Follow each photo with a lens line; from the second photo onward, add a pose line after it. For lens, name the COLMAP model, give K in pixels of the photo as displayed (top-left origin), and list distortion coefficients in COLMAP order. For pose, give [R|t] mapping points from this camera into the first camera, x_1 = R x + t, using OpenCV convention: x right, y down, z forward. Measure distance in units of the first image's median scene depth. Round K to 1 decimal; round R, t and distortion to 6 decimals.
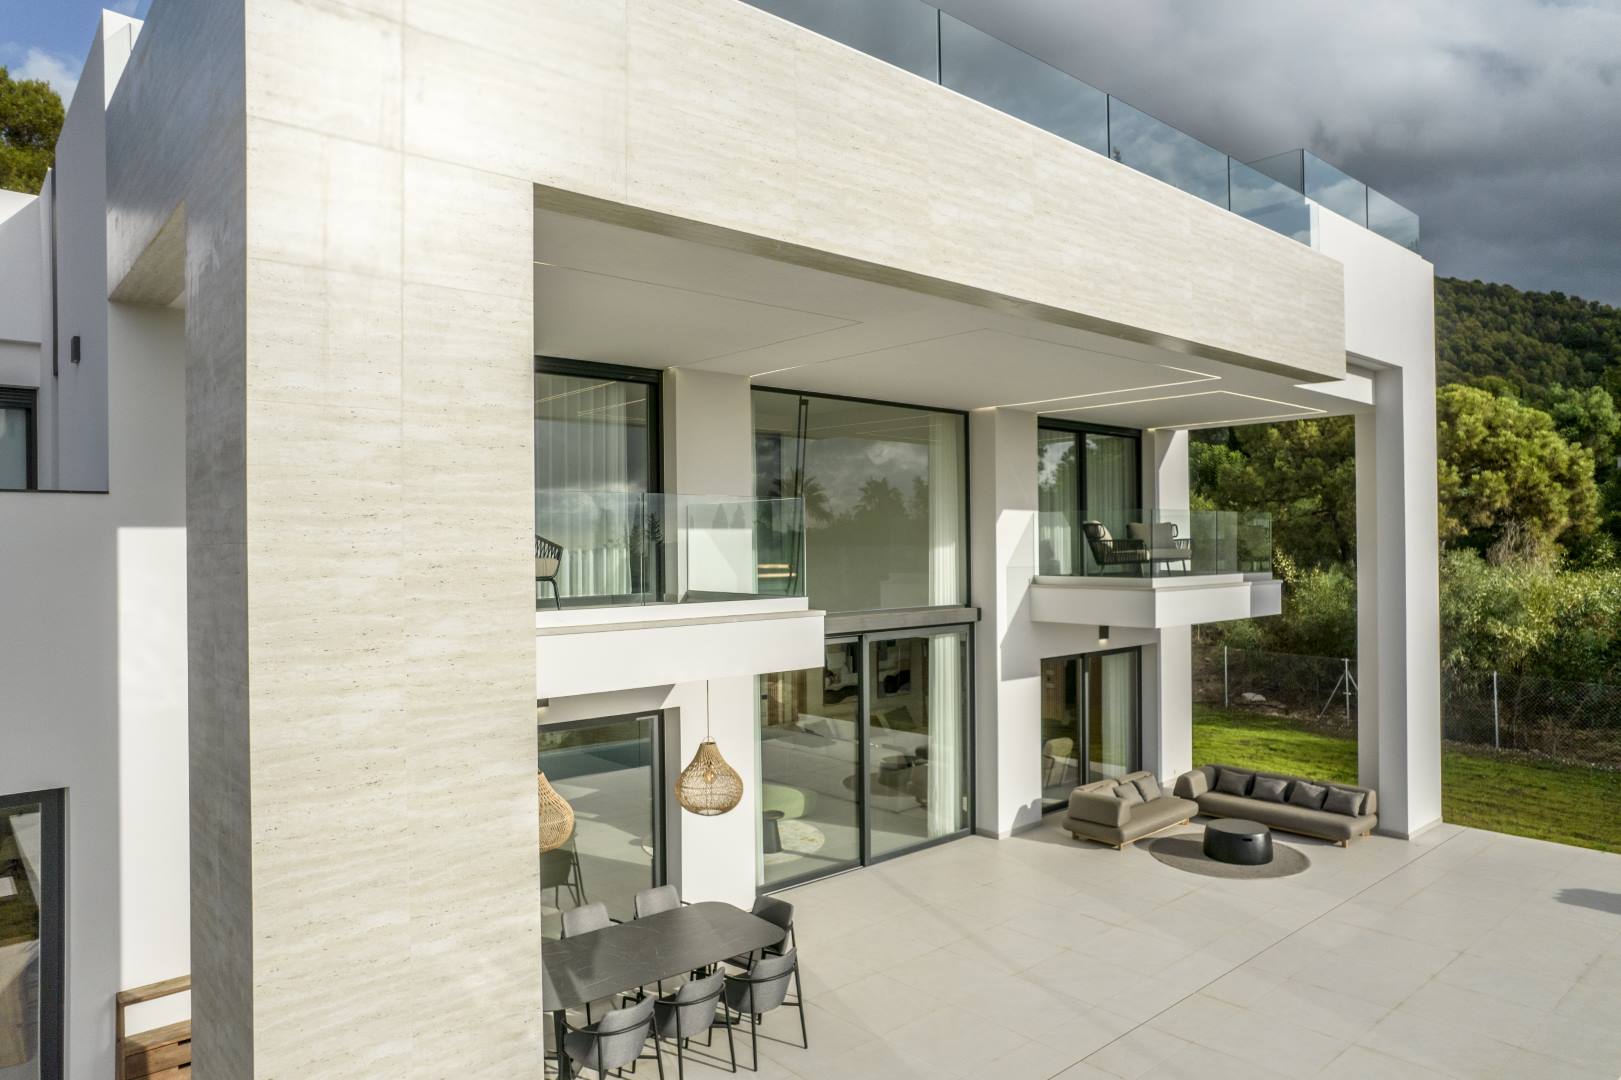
lens RADIAL K [[1044.3, 0, 810.5], [0, 1044.3, 540.0], [0, 0, 1]] dist [-0.090793, 0.072612]
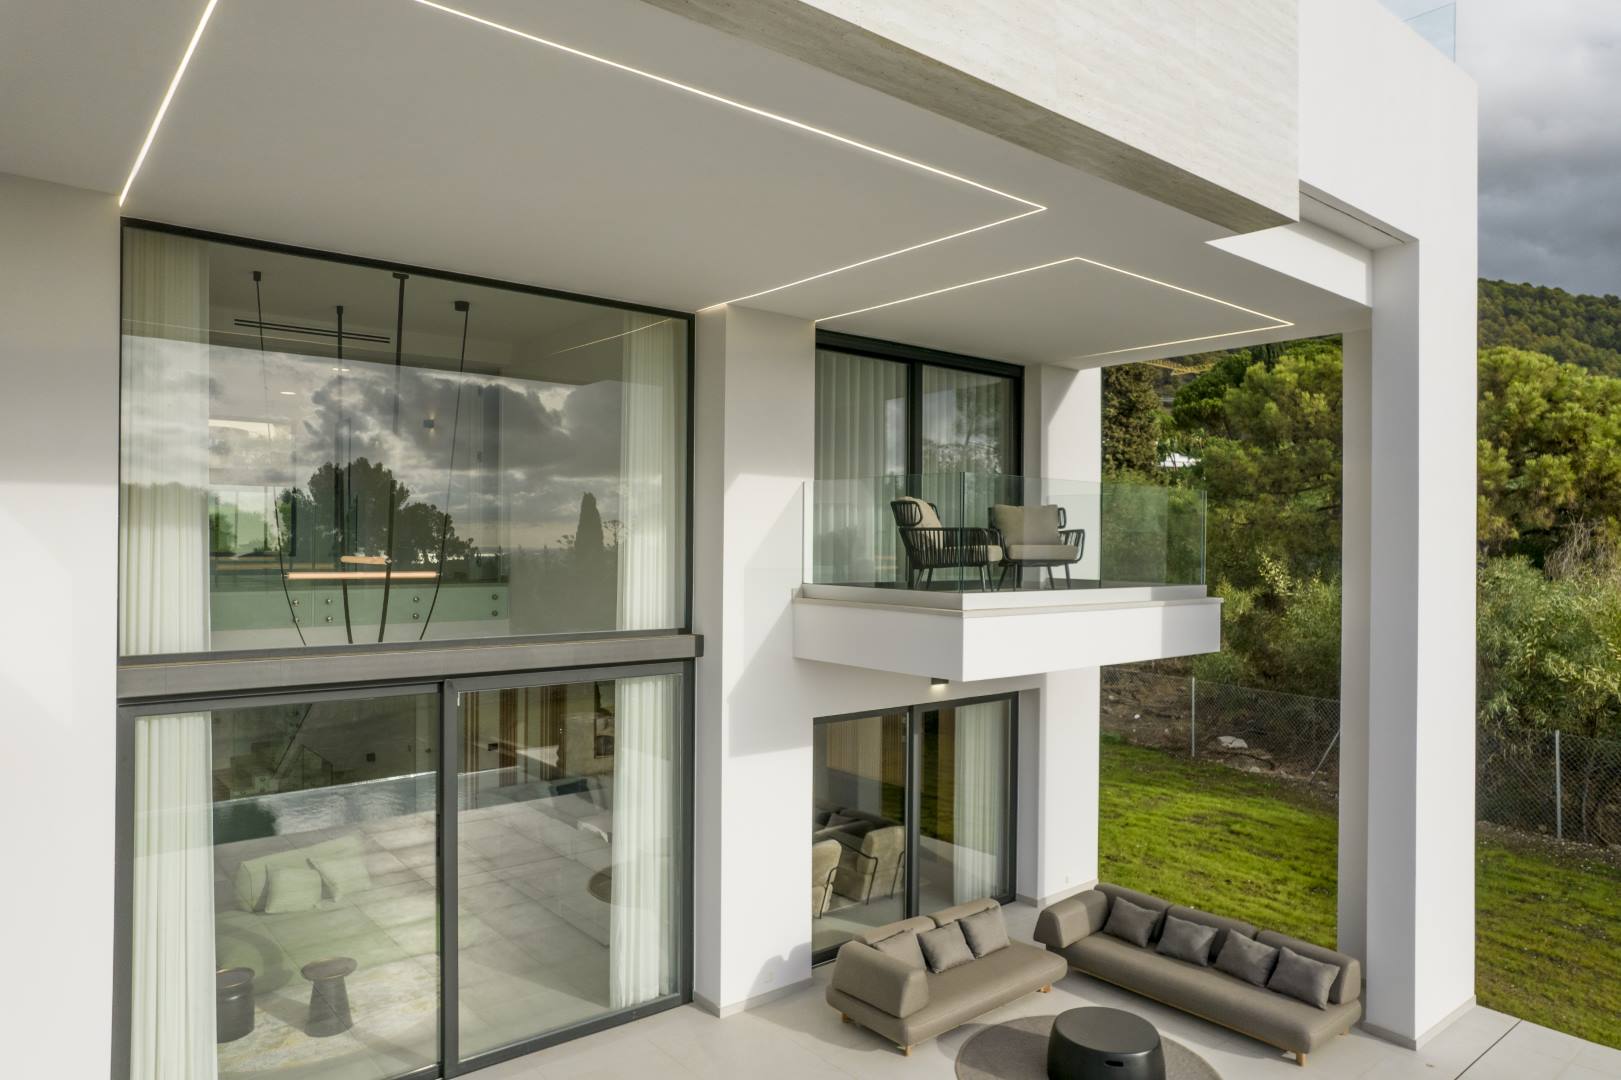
lens RADIAL K [[1044.3, 0, 810.5], [0, 1044.3, 540.0], [0, 0, 1]] dist [-0.090793, 0.072612]
pose [[0.999383, 0.017741, -0.030311, 0.186773], [-0.017673, 0.999841, 0.002498, 0.005168], [0.030350, -0.001961, 0.999537, 0.300514]]
